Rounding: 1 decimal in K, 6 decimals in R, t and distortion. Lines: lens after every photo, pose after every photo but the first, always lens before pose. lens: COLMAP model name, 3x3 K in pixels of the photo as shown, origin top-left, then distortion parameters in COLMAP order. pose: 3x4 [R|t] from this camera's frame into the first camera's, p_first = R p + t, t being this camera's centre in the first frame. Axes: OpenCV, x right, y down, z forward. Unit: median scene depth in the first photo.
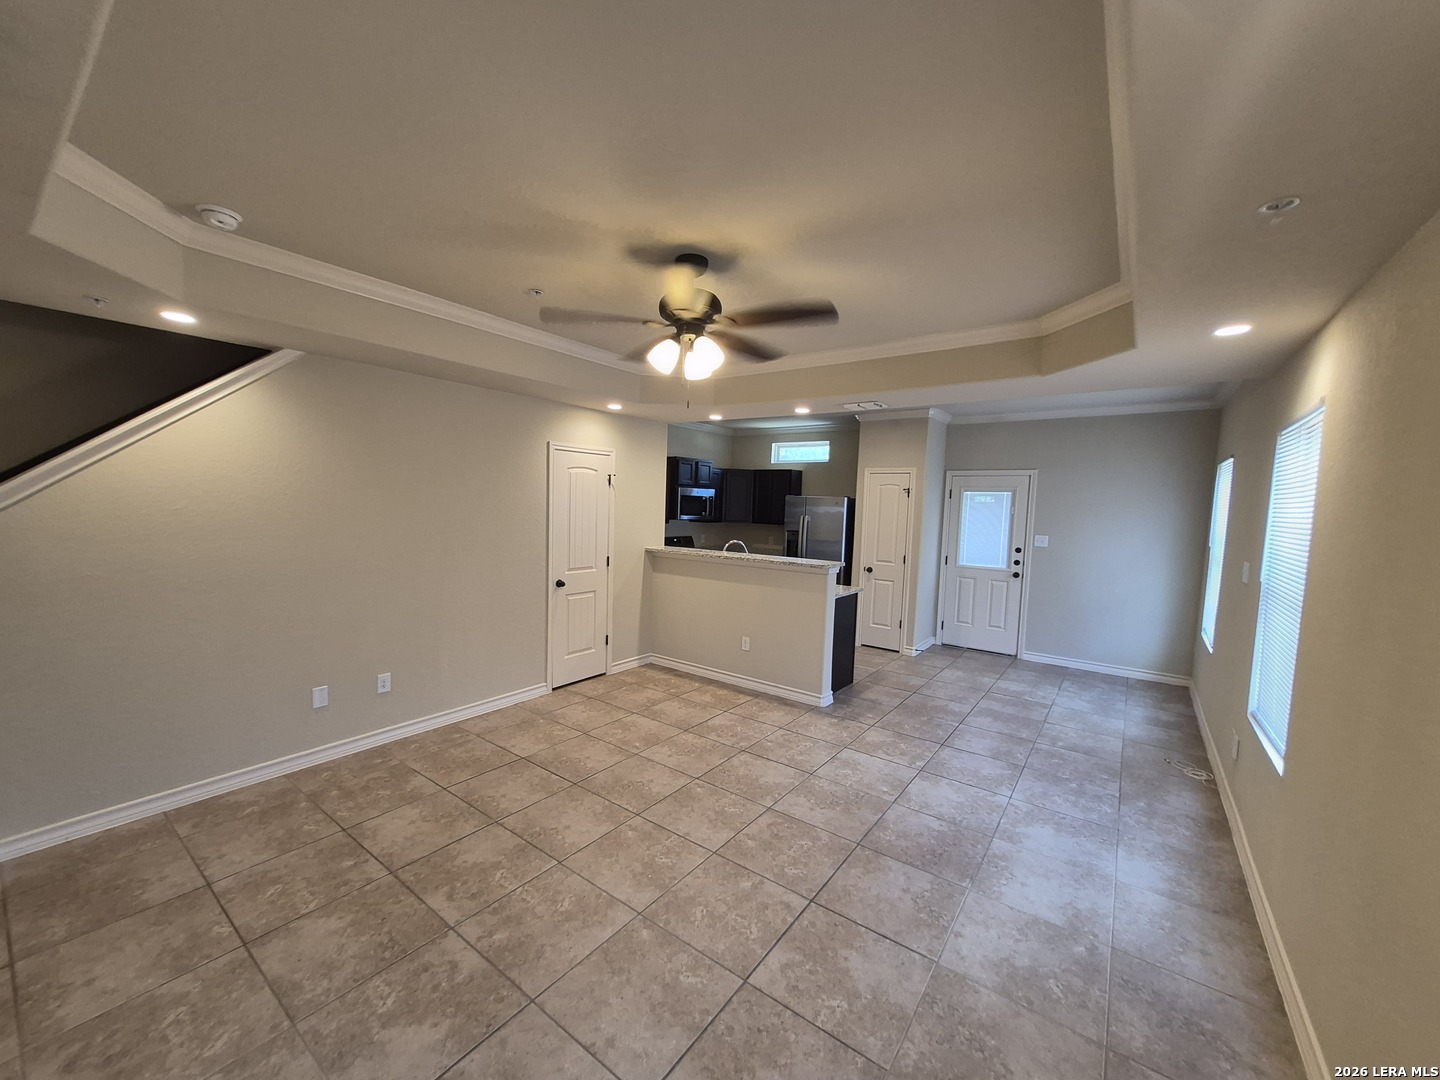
lens RADIAL K [[564.5, 0, 708.0], [0, 564.5, 548.4], [0, 0, 1]] dist [0.011282, -0.000175]
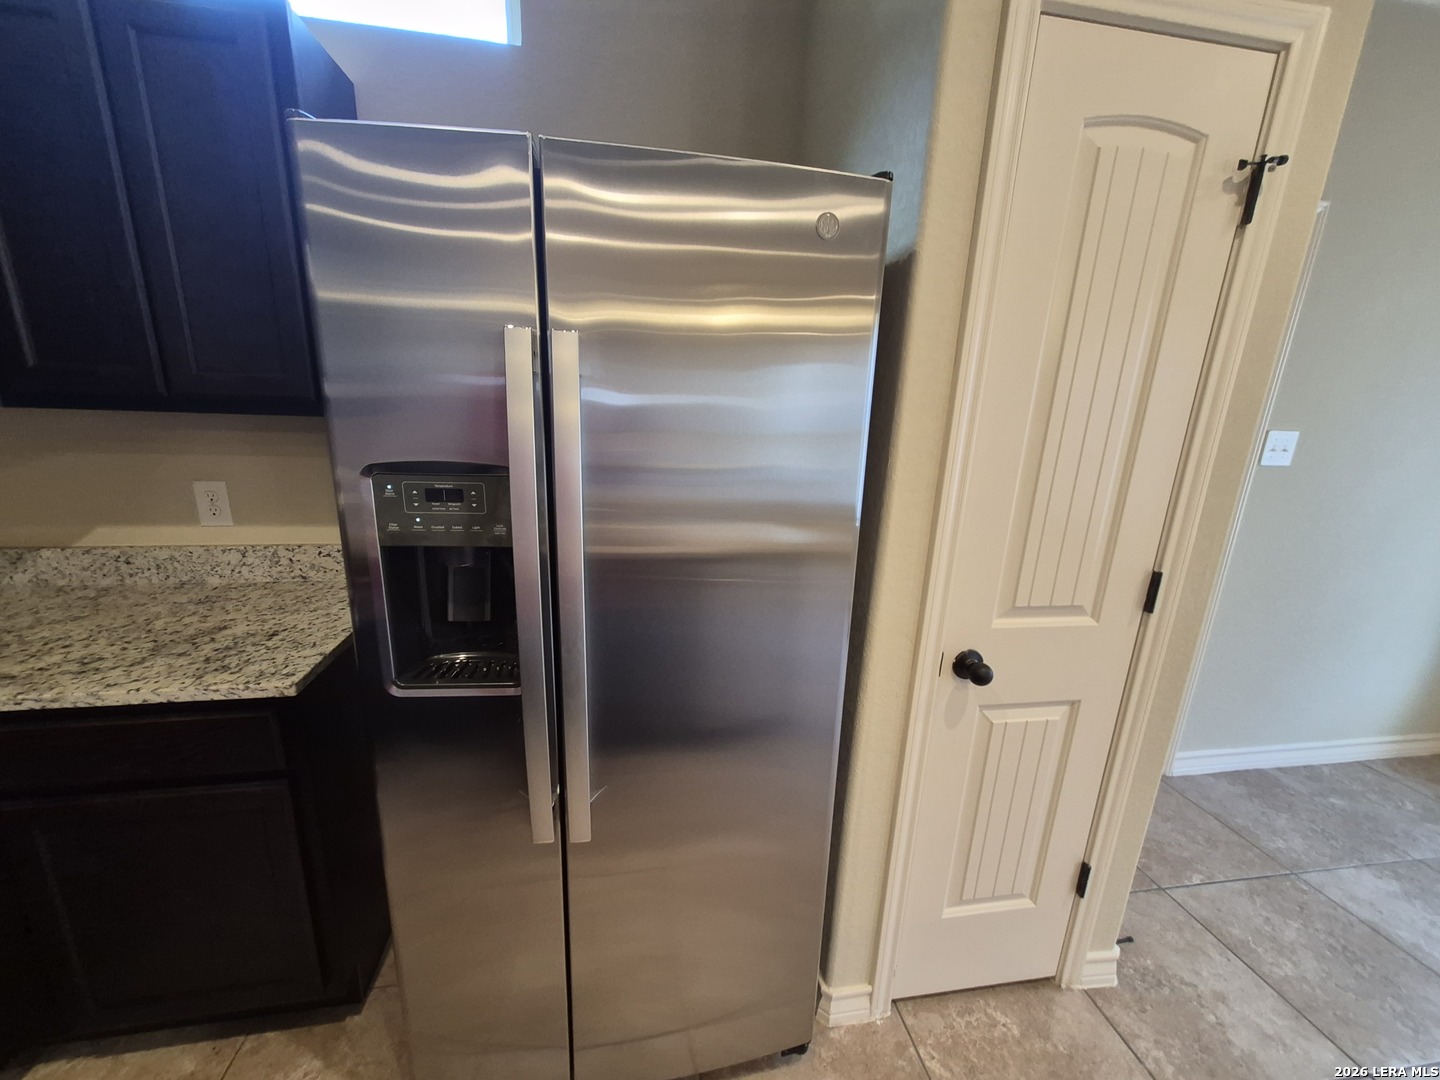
lens RADIAL K [[572.7, 0, 708.3], [0, 572.7, 542.4], [0, 0, 1]] dist [0.003069, -0.000103]
pose [[0.689736, -0.184672, 0.700114, 0.156413], [0.043853, 0.975807, 0.214190, -0.057972], [-0.722731, -0.117033, 0.681148, 1.309329]]
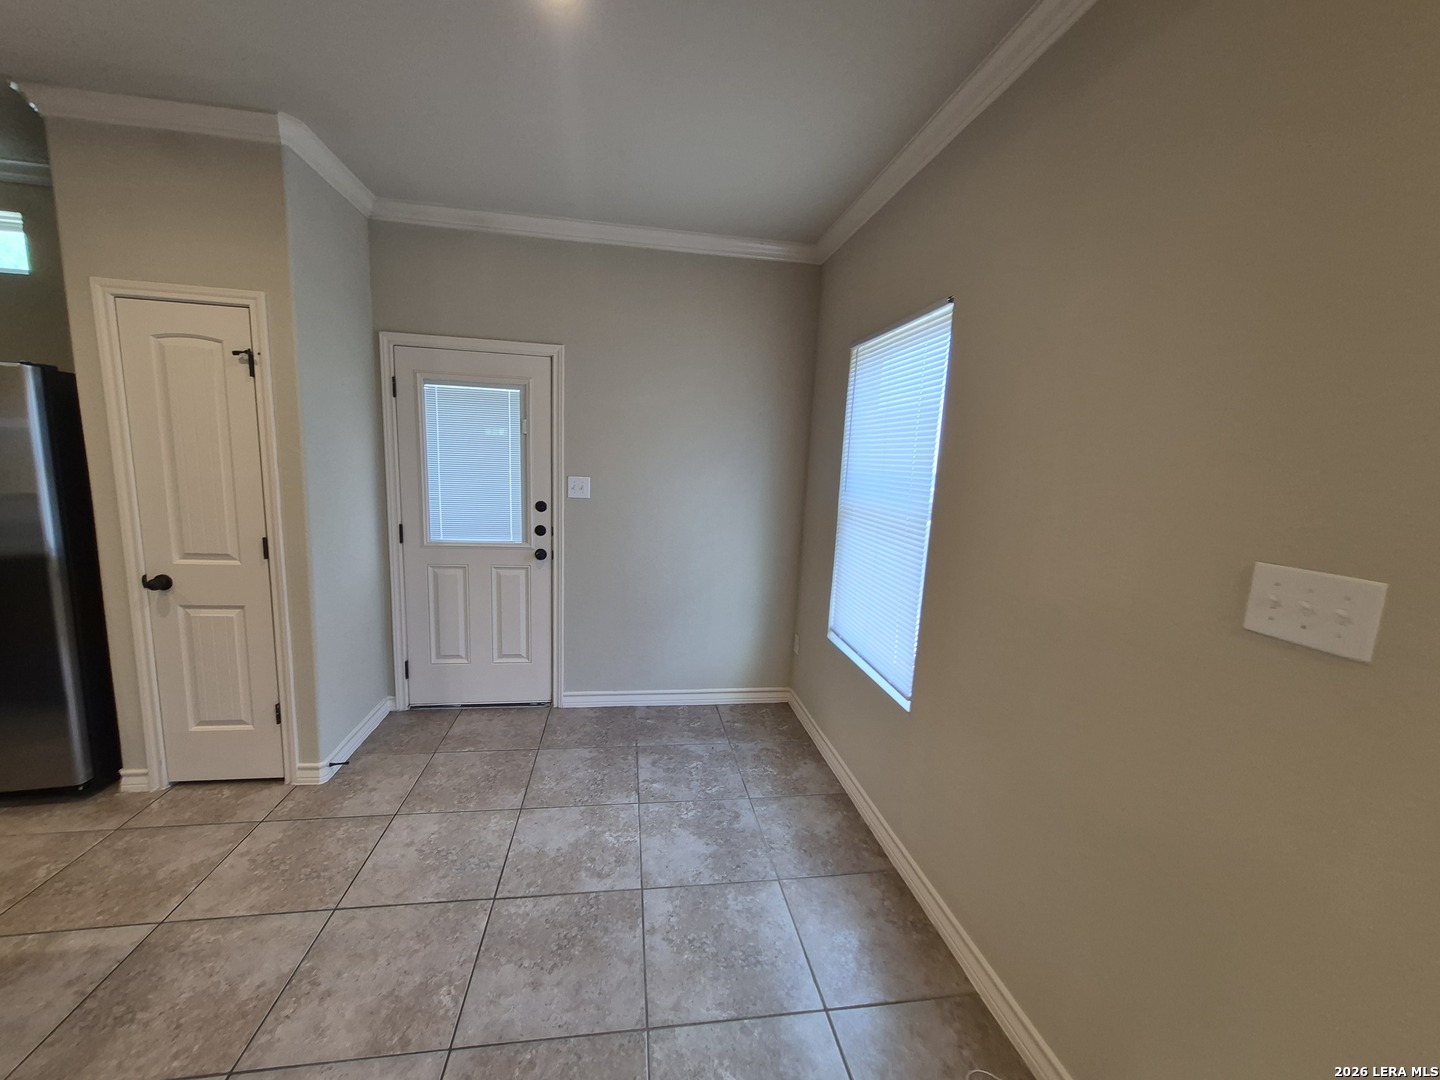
lens RADIAL K [[565.0, 0, 711.7], [0, 565.0, 545.8], [0, 0, 1]] dist [0.004562, -0.000334]
pose [[0.698899, -0.108080, 0.707007, 0.386905], [0.035494, 0.992540, 0.116642, -0.020238], [-0.714340, -0.056426, 0.697521, 0.707873]]
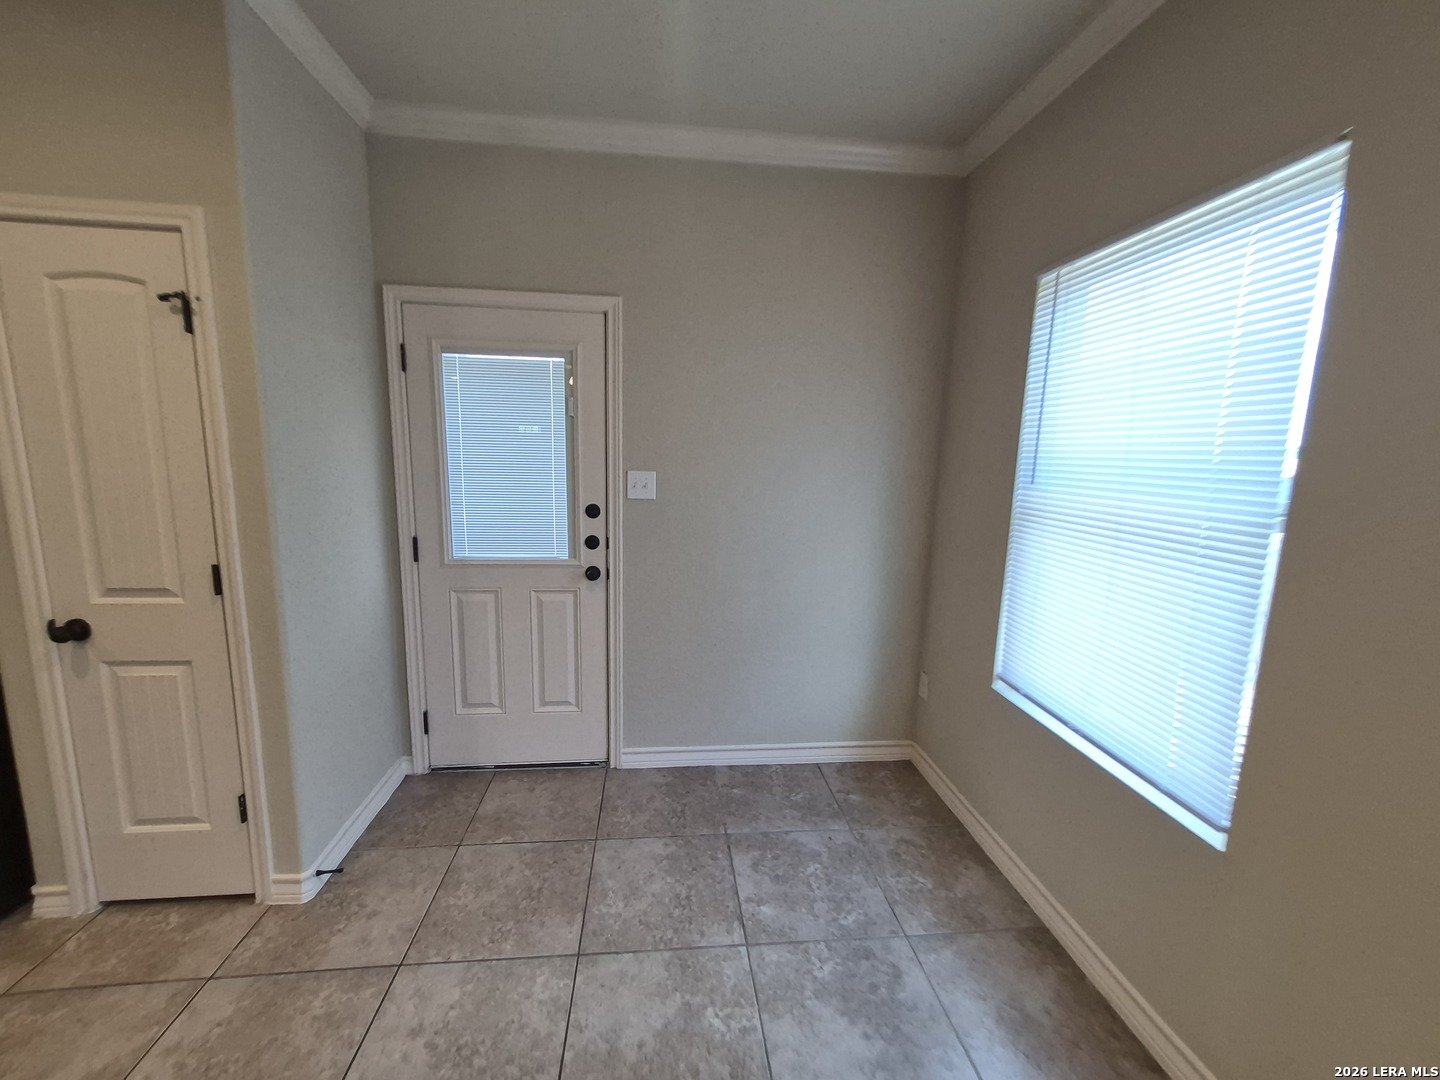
lens RADIAL K [[562.3, 0, 710.5], [0, 562.3, 541.2], [0, 0, 1]] dist [0.000961, 0.000427]
pose [[0.735727, -0.116115, 0.667251, 0.459895], [0.053875, 0.992106, 0.113242, -0.020533], [-0.675132, -0.047367, 0.736174, 0.875030]]
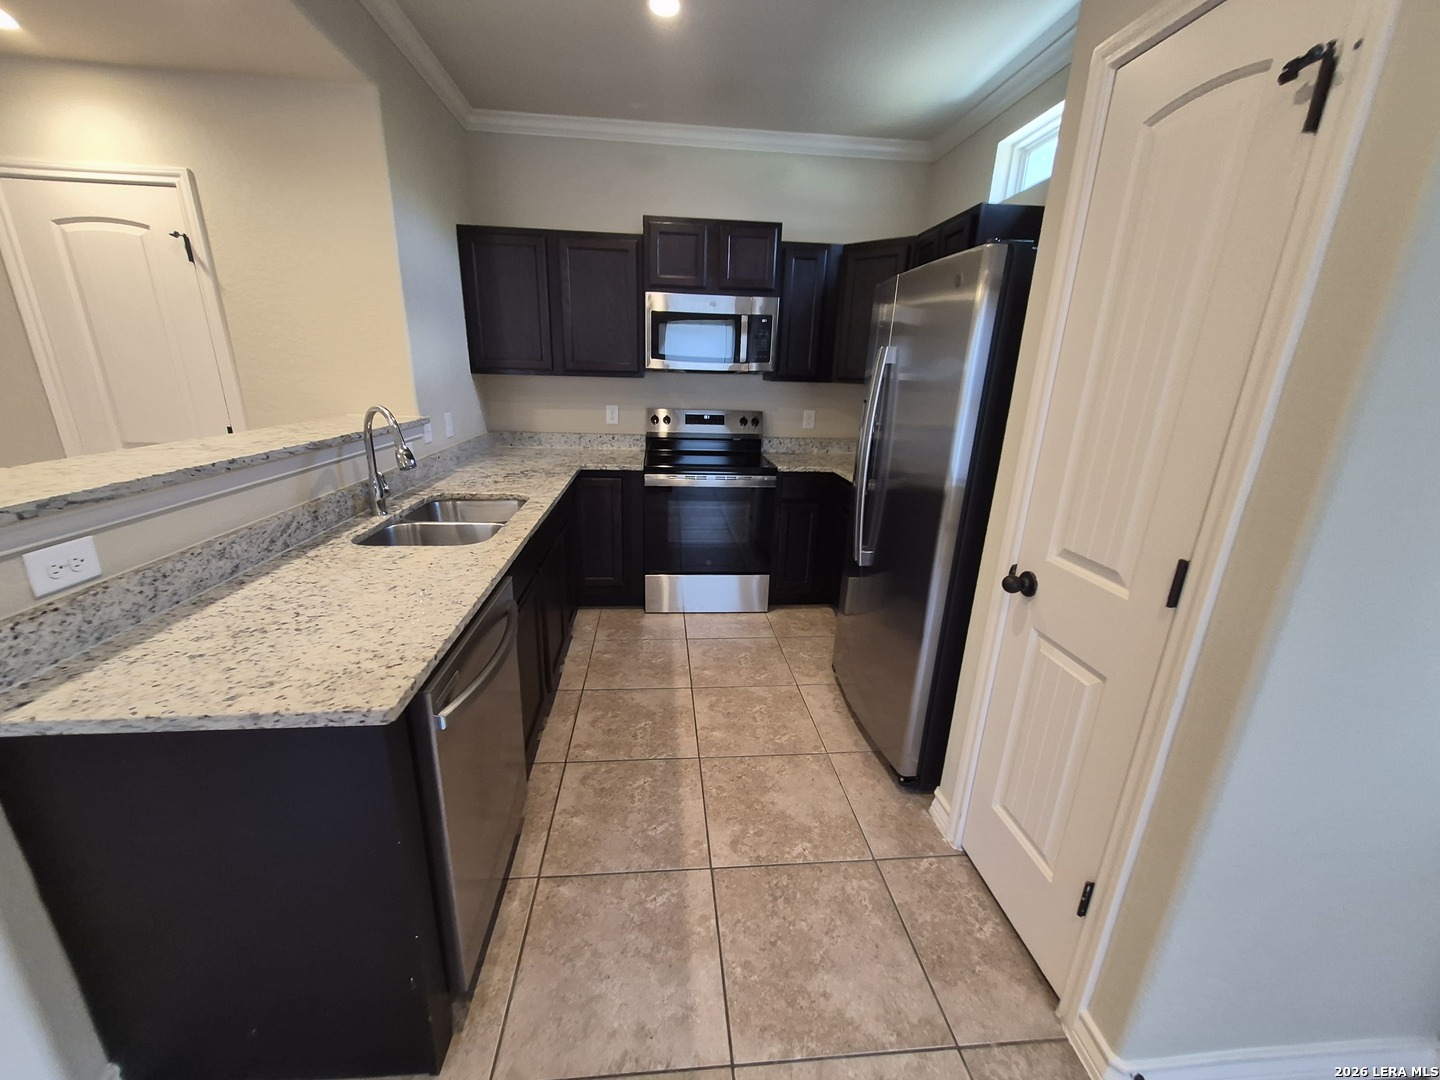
lens RADIAL K [[565.0, 0, 711.7], [0, 565.0, 545.8], [0, 0, 1]] dist [0.004562, -0.000334]
pose [[0.668832, 0.209364, -0.713323, 0.497240], [-0.068129, 0.972749, 0.221627, -0.023957], [0.740285, -0.099633, 0.664869, 1.064174]]
